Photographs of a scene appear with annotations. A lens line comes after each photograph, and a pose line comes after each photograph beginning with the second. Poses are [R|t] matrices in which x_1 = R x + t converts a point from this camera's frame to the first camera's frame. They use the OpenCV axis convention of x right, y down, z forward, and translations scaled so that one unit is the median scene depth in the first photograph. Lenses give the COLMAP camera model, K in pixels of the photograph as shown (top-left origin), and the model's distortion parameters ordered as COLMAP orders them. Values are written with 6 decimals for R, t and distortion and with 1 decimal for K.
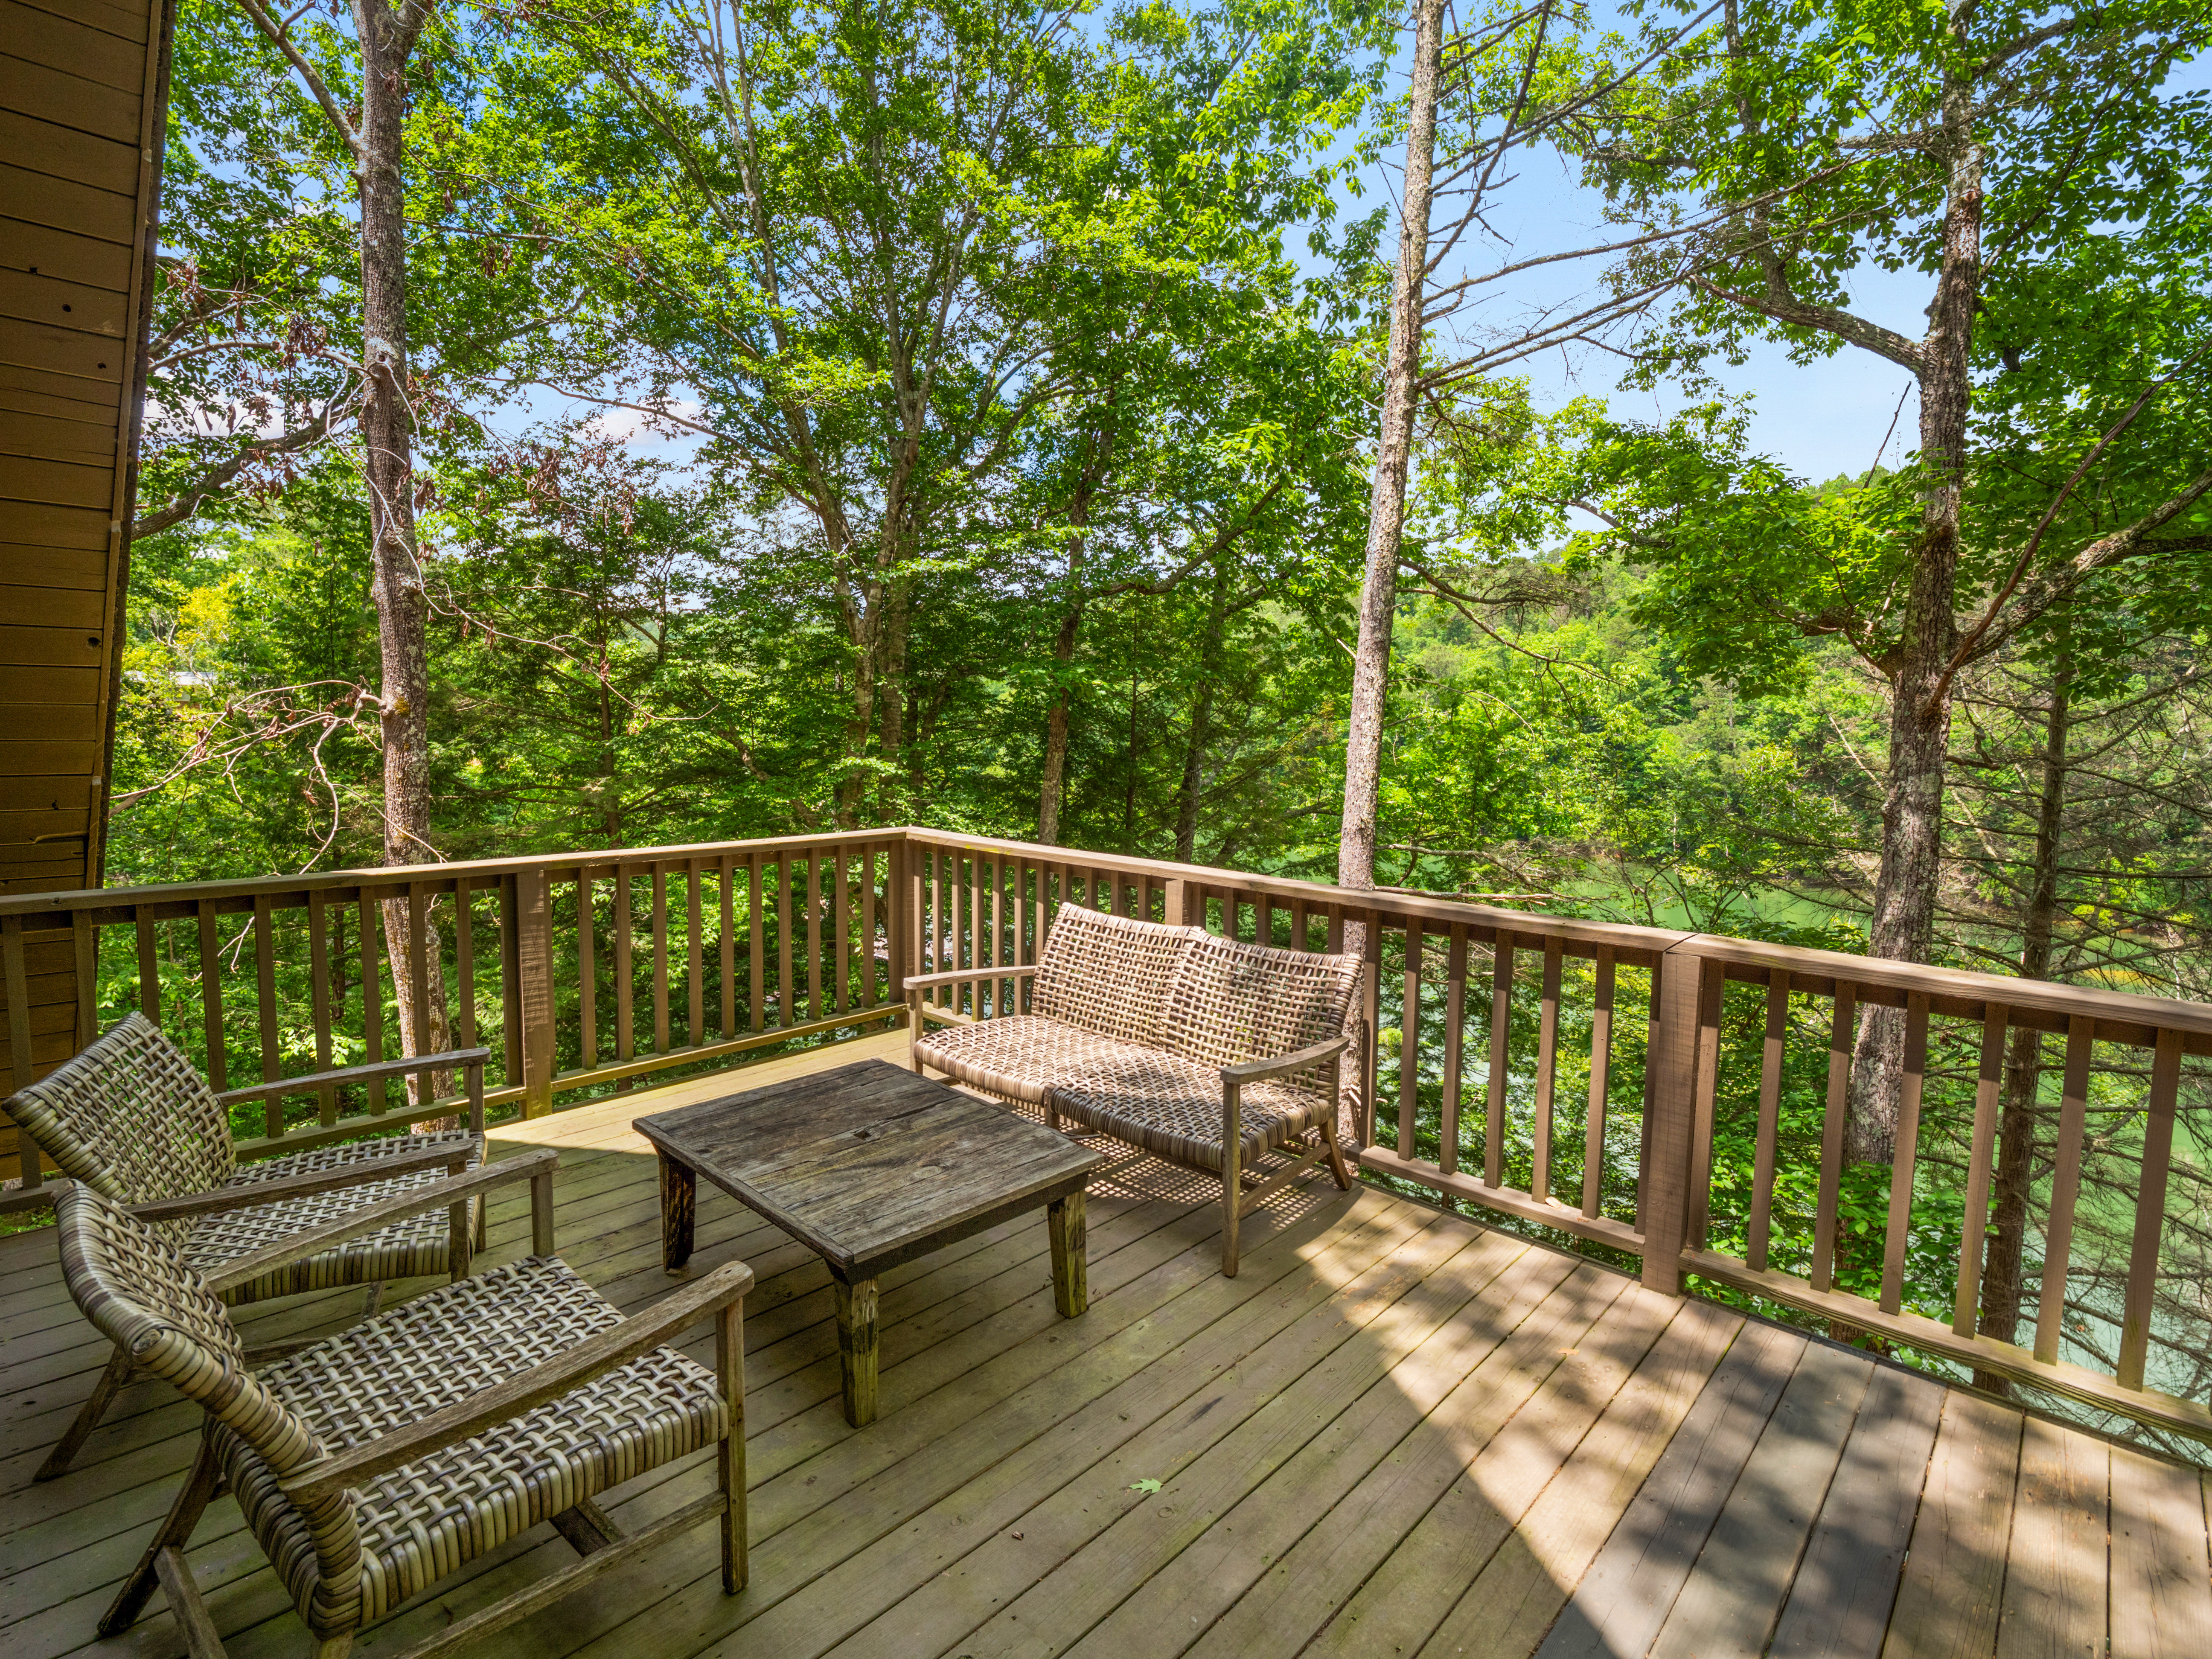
lens RADIAL K [[1048.8, 0, 1106.0], [0, 1048.8, 829.5], [0, 0, 1]] dist [-0.017709, 0.000065]
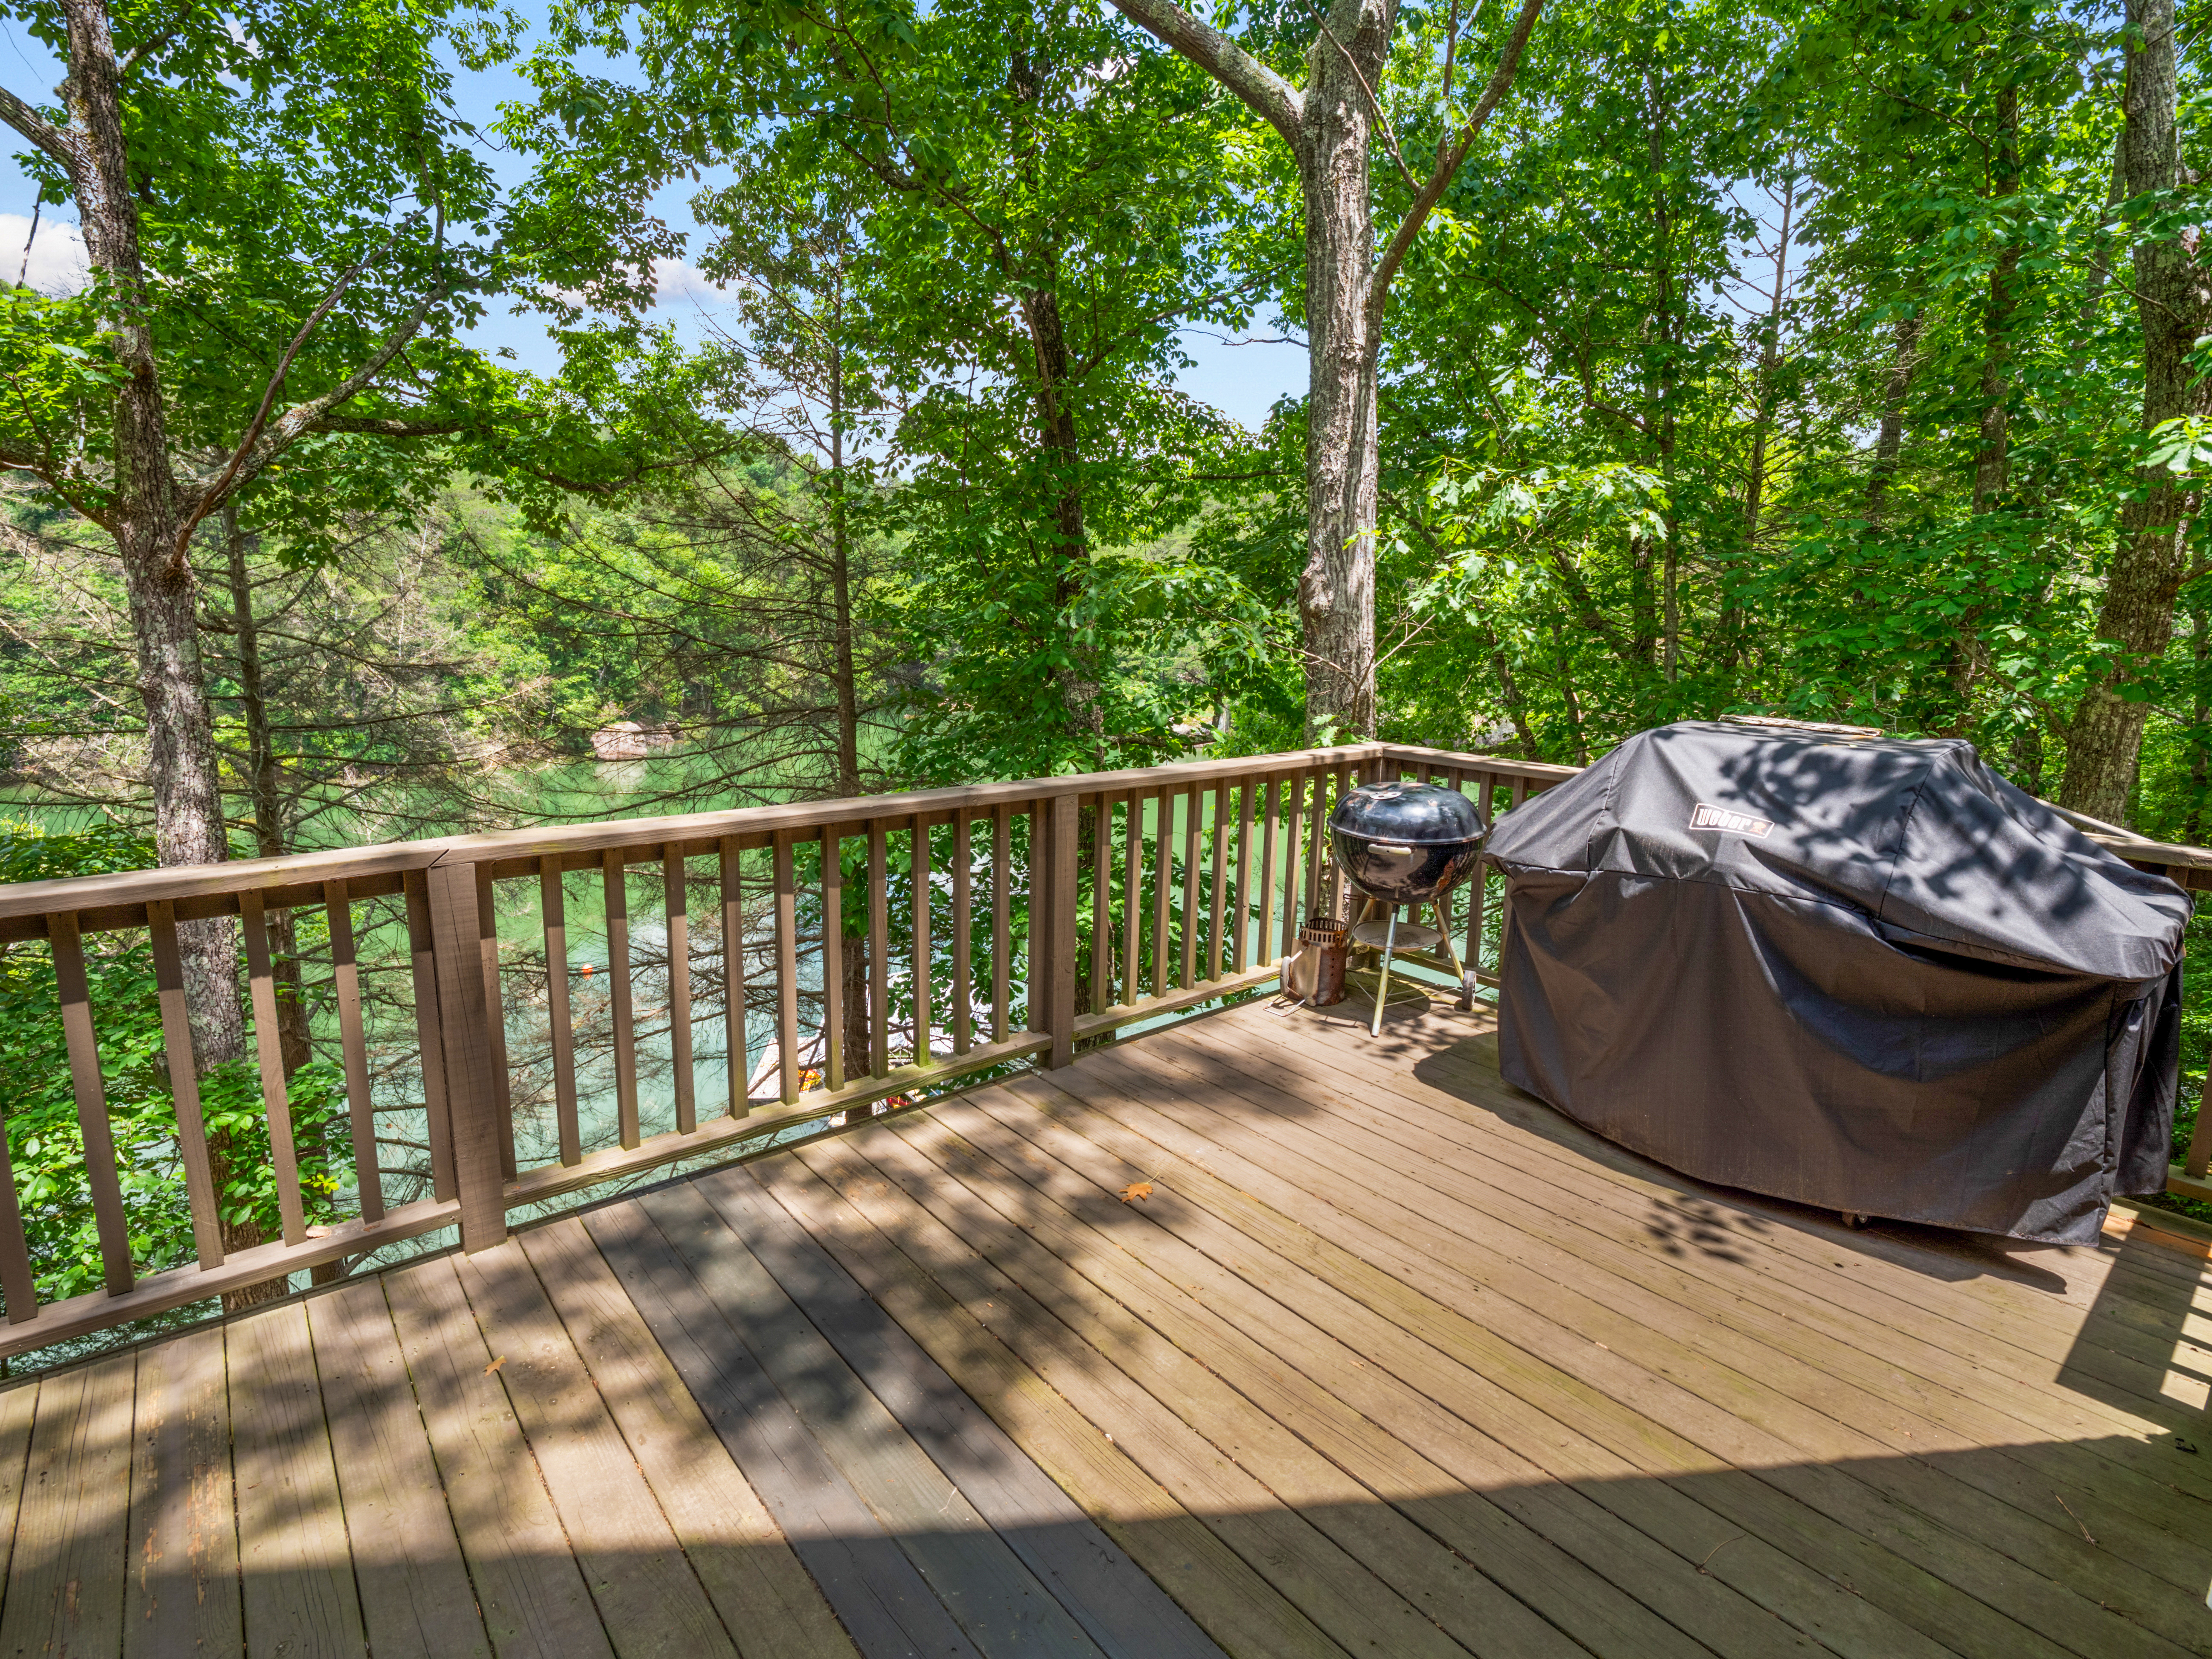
lens RADIAL K [[1048.8, 0, 1106.0], [0, 1048.8, 829.5], [0, 0, 1]] dist [-0.017709, 0.000065]
pose [[0.097703, -0.209918, 0.972825, -0.216706], [0.078483, 0.976083, 0.202739, -0.047723], [-0.992116, 0.056542, 0.111841, 0.305400]]
